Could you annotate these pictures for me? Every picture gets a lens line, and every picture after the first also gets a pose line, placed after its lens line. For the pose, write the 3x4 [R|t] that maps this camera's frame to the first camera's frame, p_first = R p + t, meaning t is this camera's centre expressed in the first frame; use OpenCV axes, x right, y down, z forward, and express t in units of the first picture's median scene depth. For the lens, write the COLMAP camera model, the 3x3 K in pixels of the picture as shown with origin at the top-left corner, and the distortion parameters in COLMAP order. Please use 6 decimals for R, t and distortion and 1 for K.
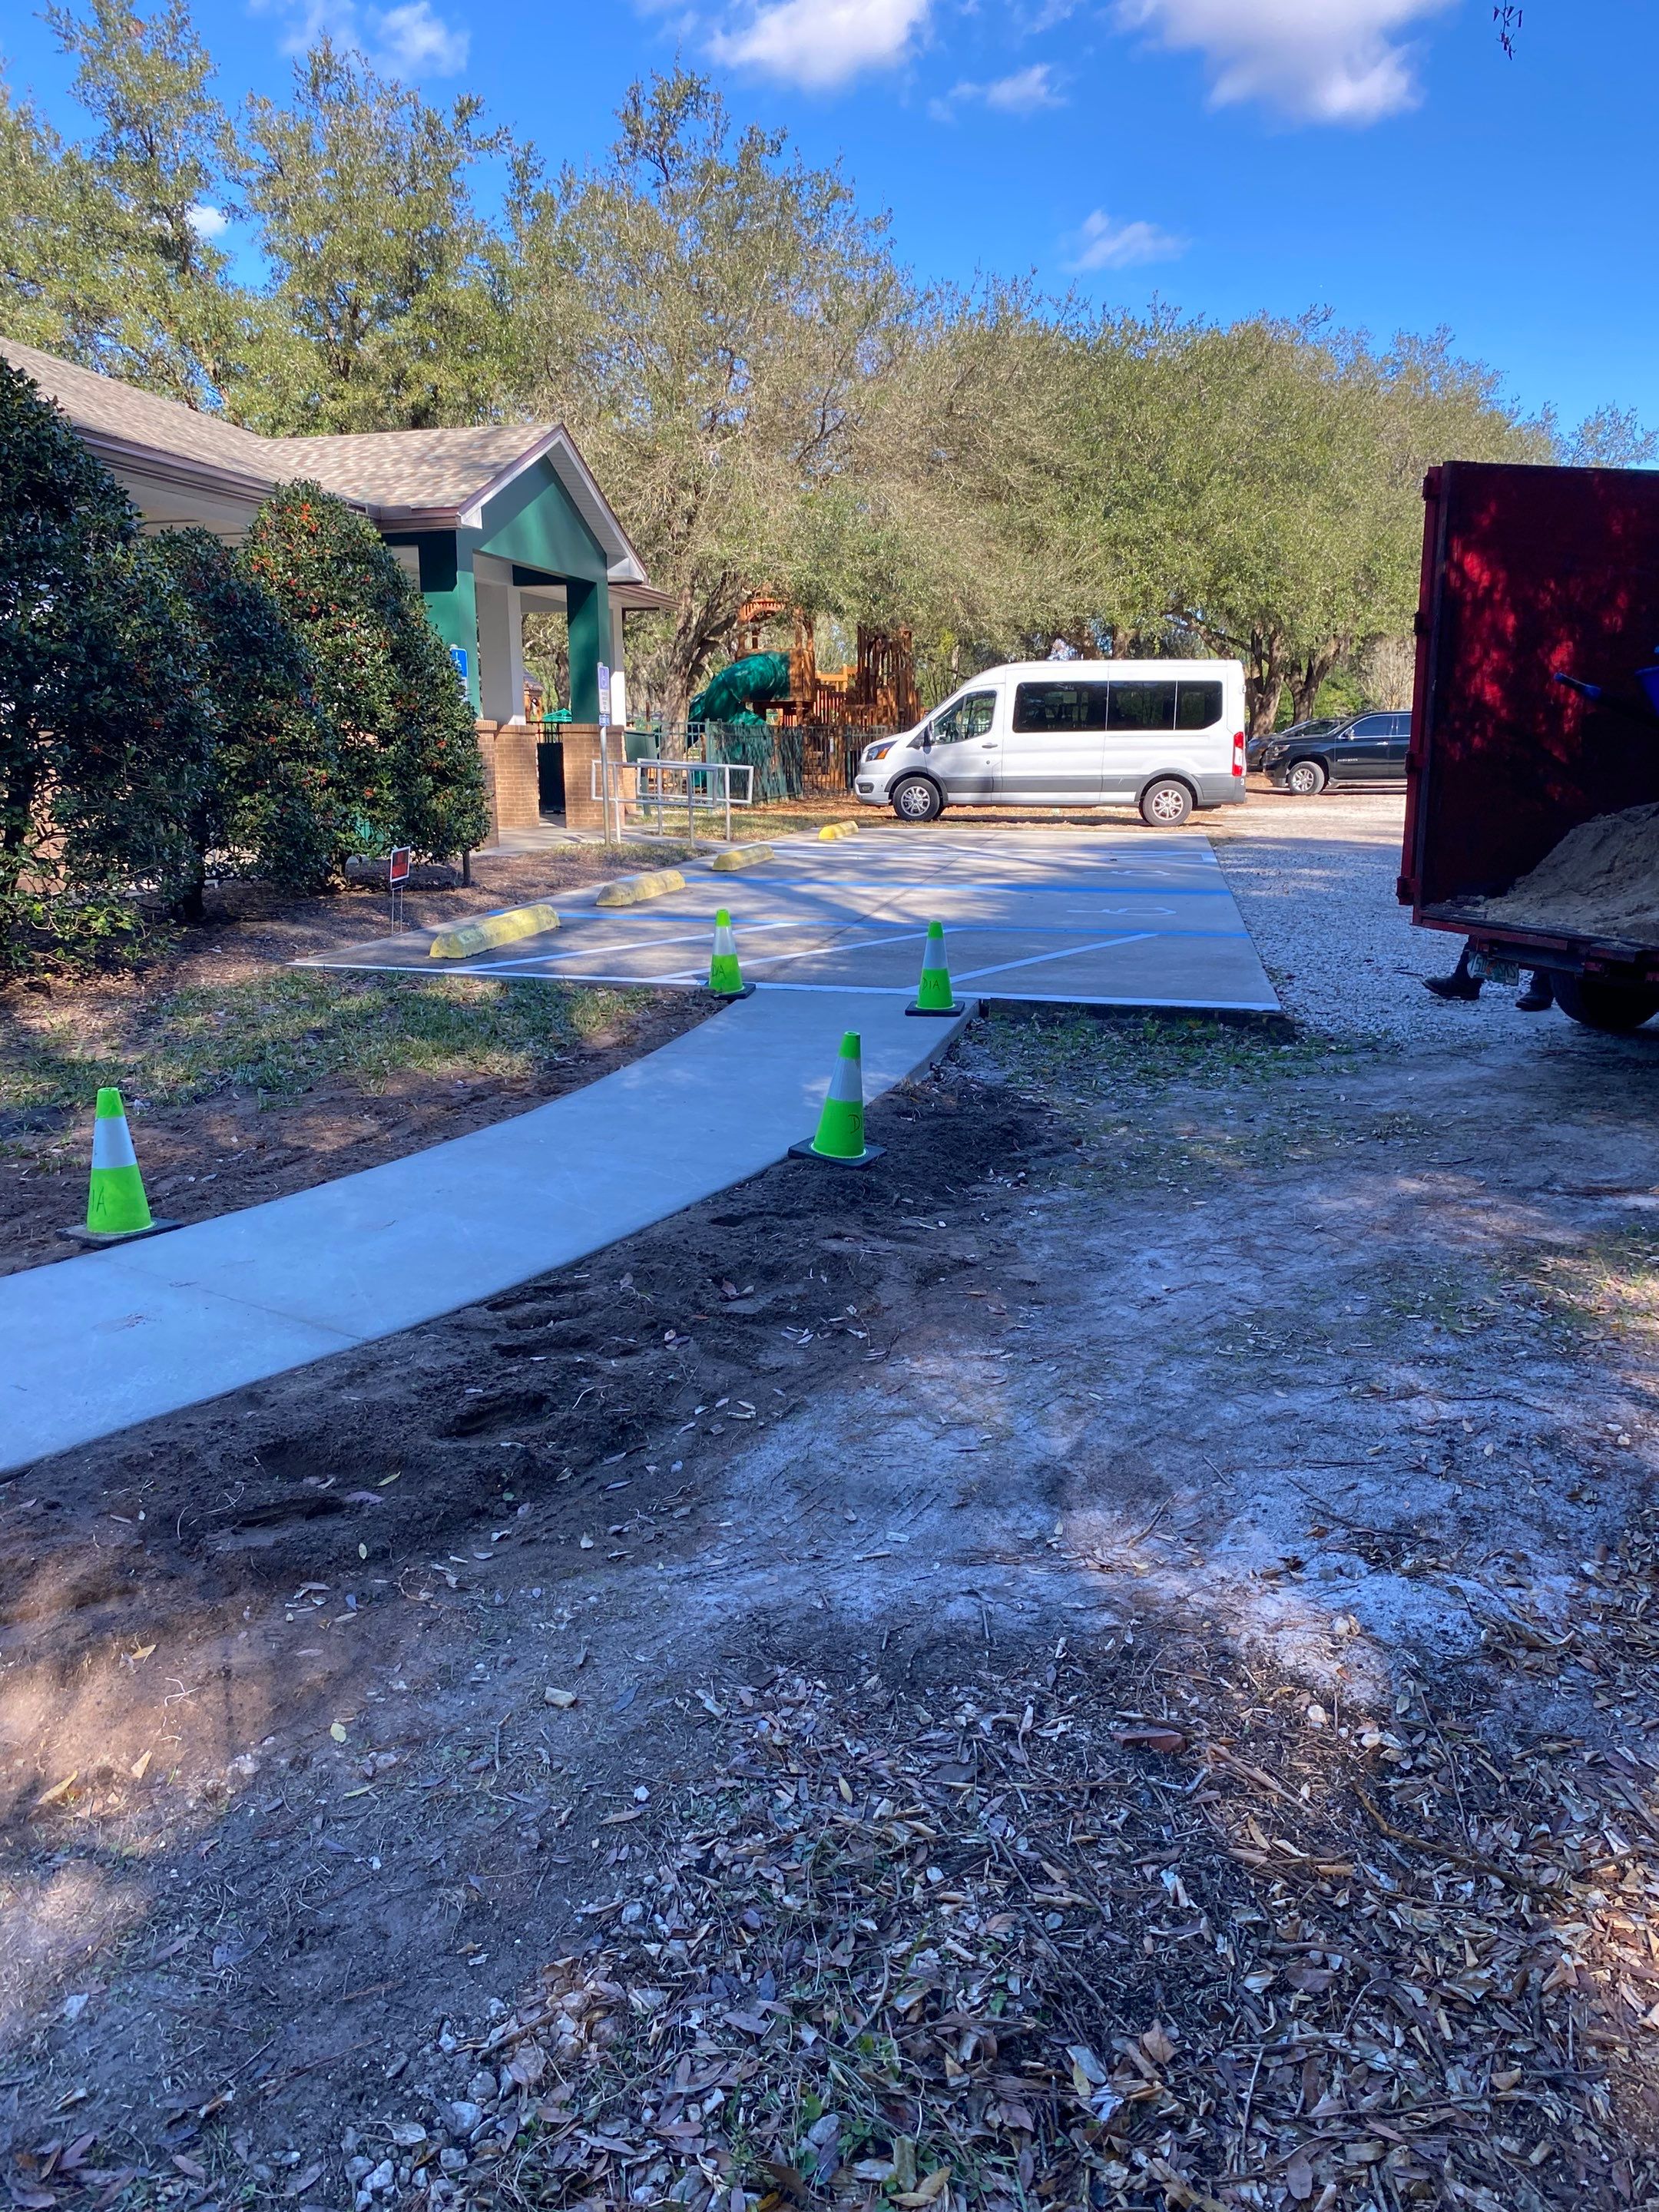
lens RADIAL K [[1709.9, 0, 808.6], [0, 1709.9, 1097.9], [0, 0, 1]] dist [-0.001560, -0.005075]
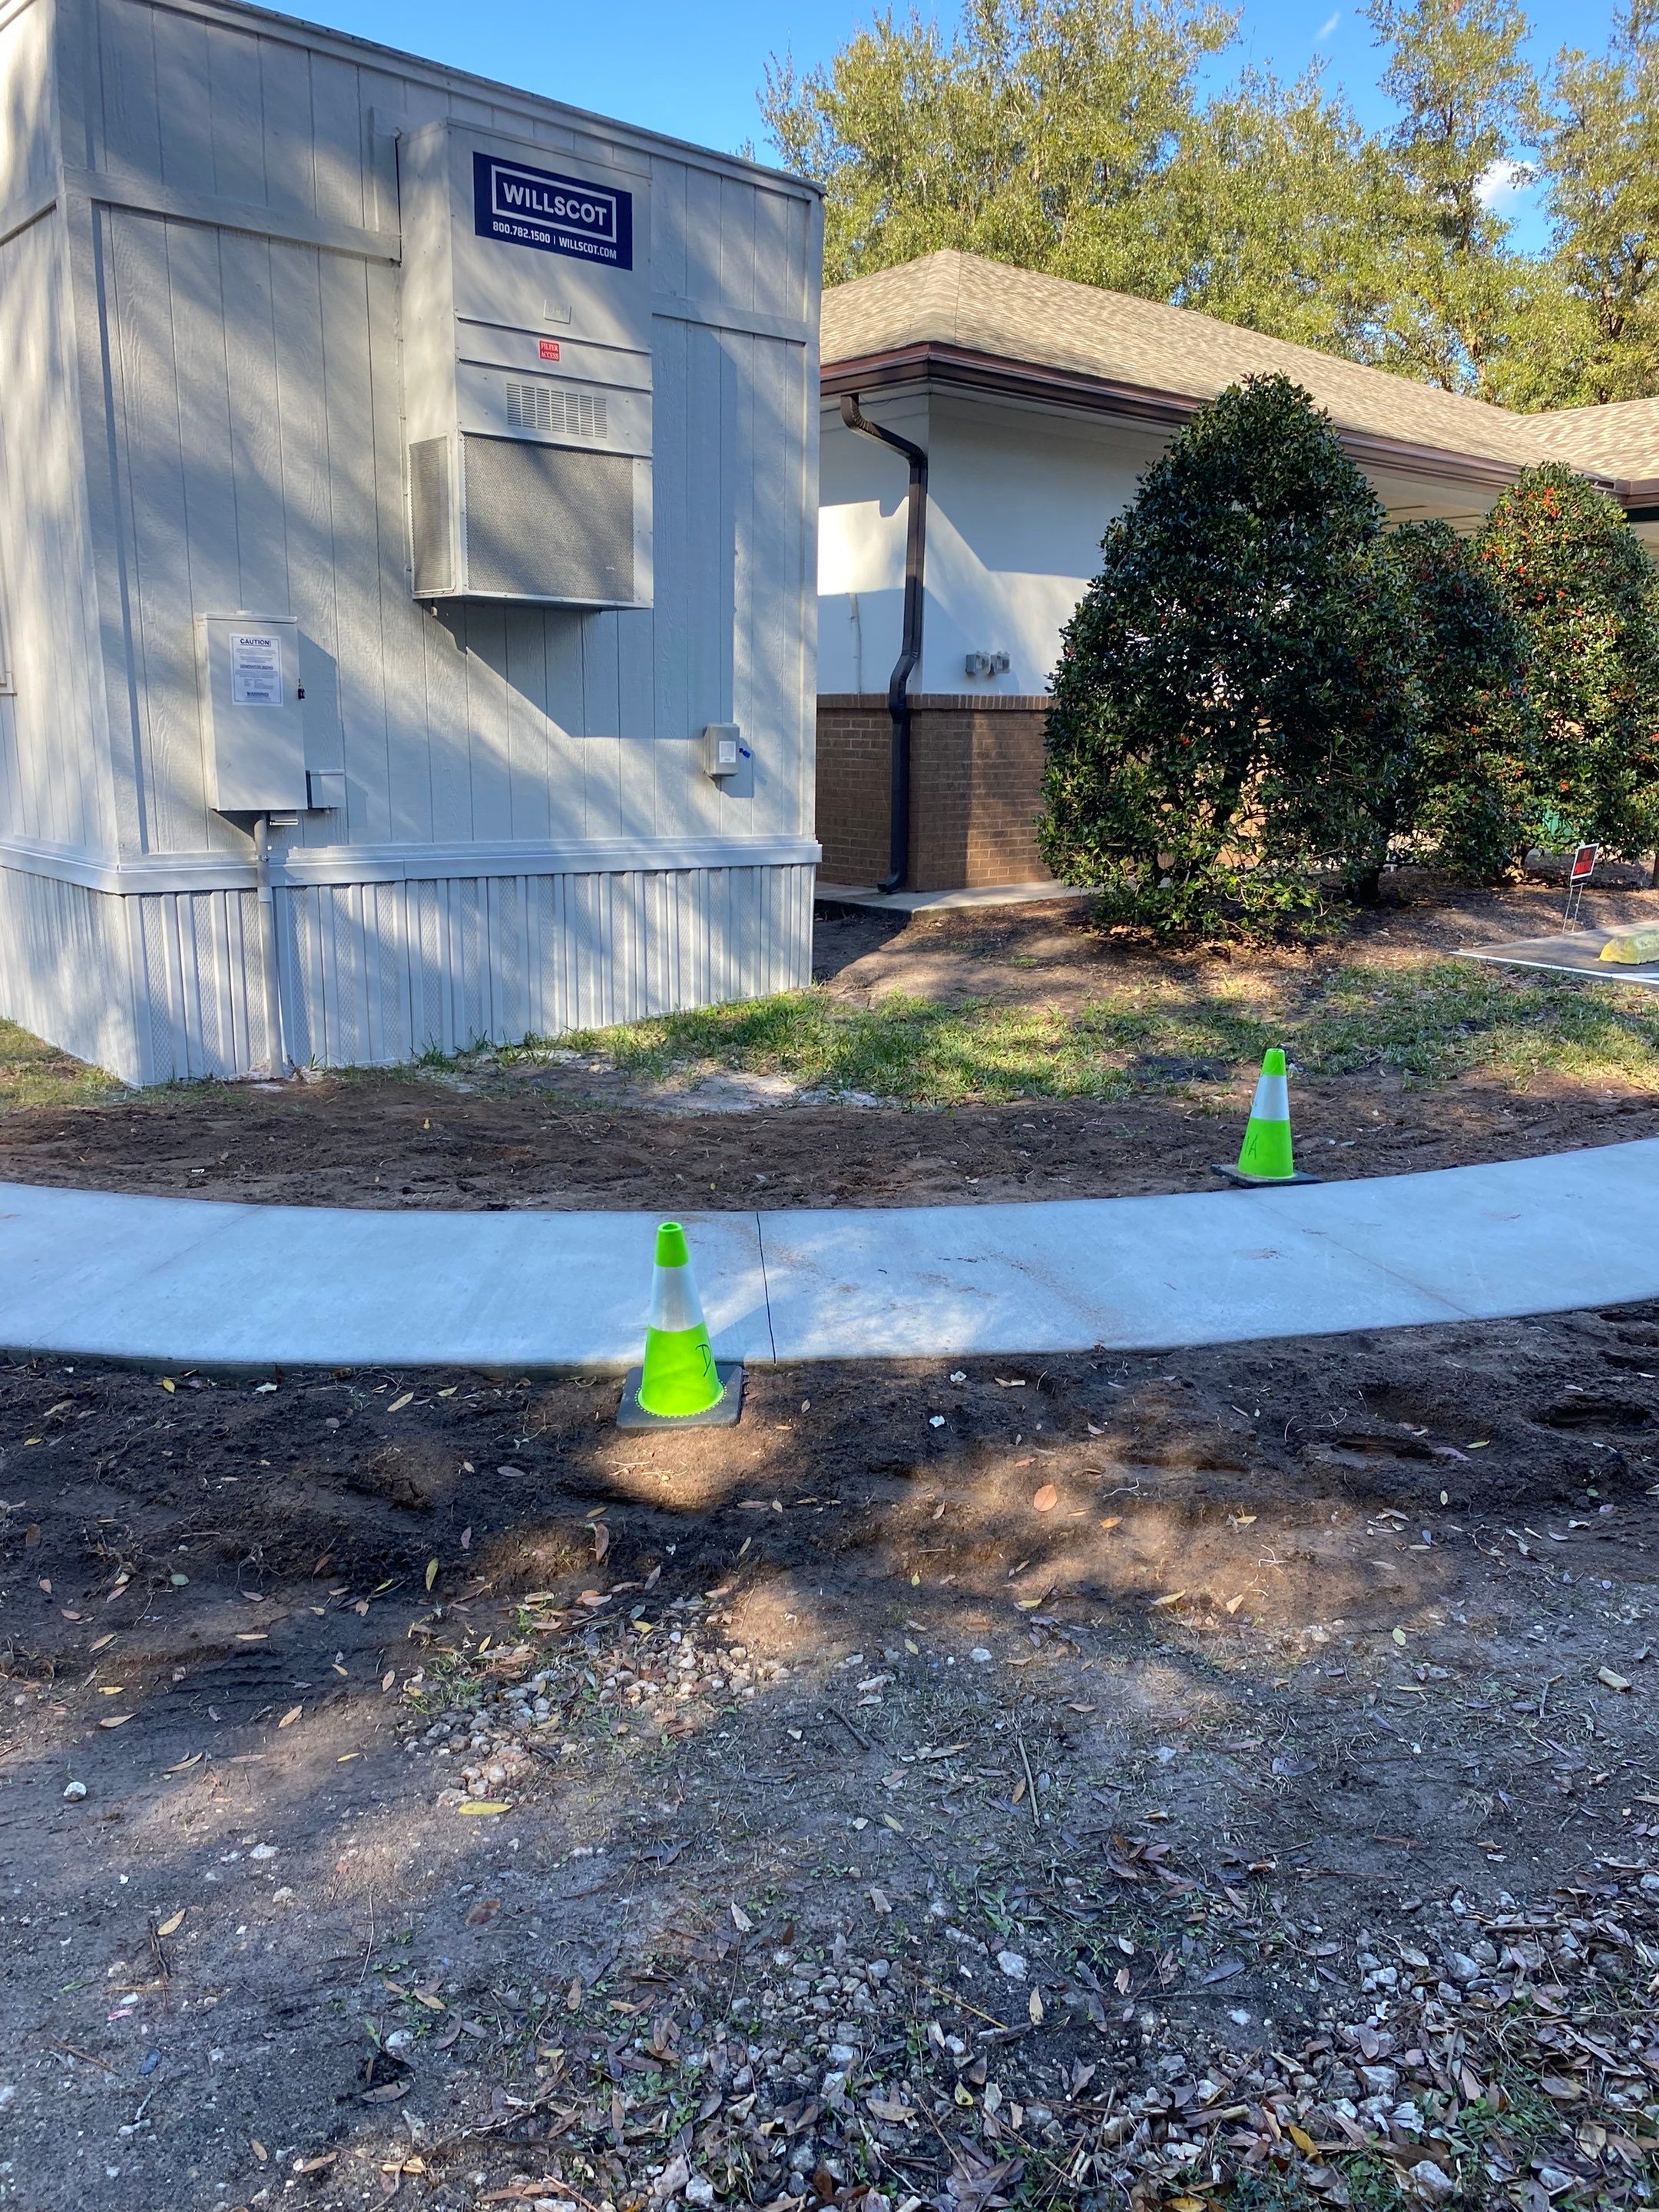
lens RADIAL K [[1703.0, 0, 823.3], [0, 1703.0, 1135.0], [0, 0, 1]] dist [0.012722, -0.005153]
pose [[0.796452, 0.162311, -0.582511, 0.006581], [-0.143470, 0.986519, 0.078722, 0.002282], [0.587436, 0.020875, 0.809002, -0.037255]]
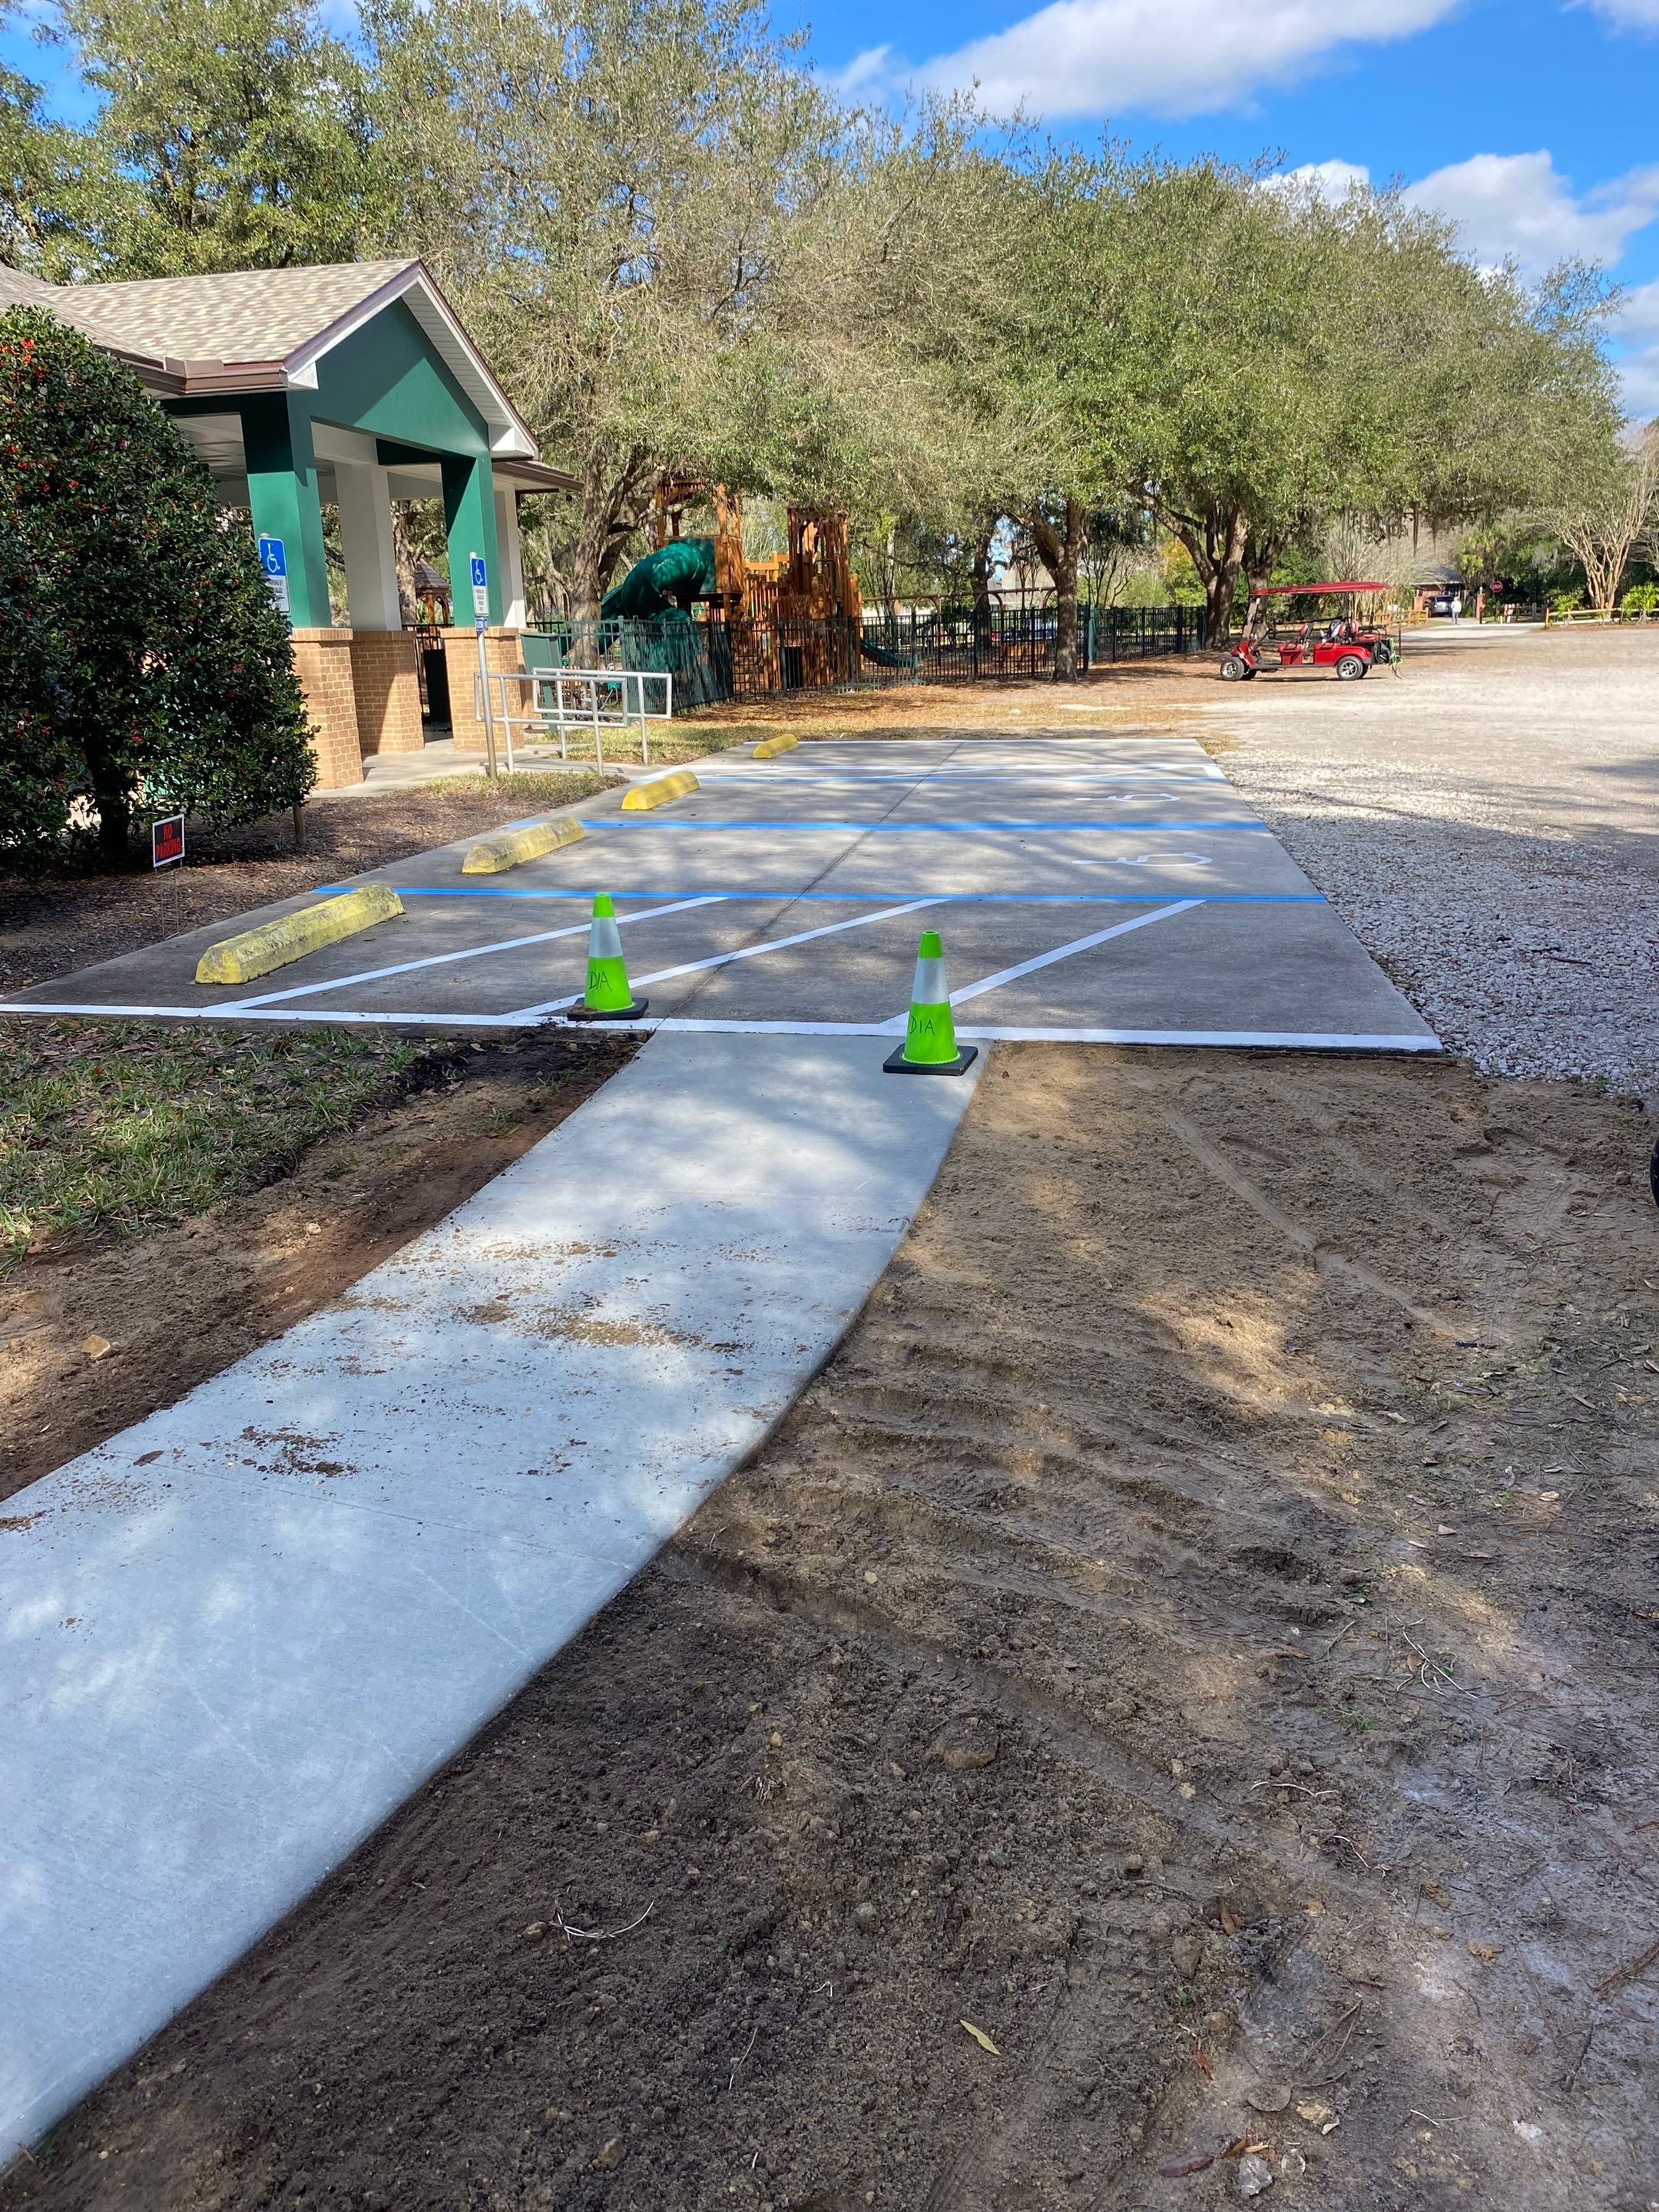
lens RADIAL K [[1711.0, 0, 839.9], [0, 1711.0, 1051.7], [0, 0, 1]] dist [0.007028, 0.000512]
pose [[0.998168, -0.035756, 0.048811, 0.006606], [0.033994, 0.998757, 0.036455, -0.075200], [-0.050054, -0.034729, 0.998143, 0.303792]]
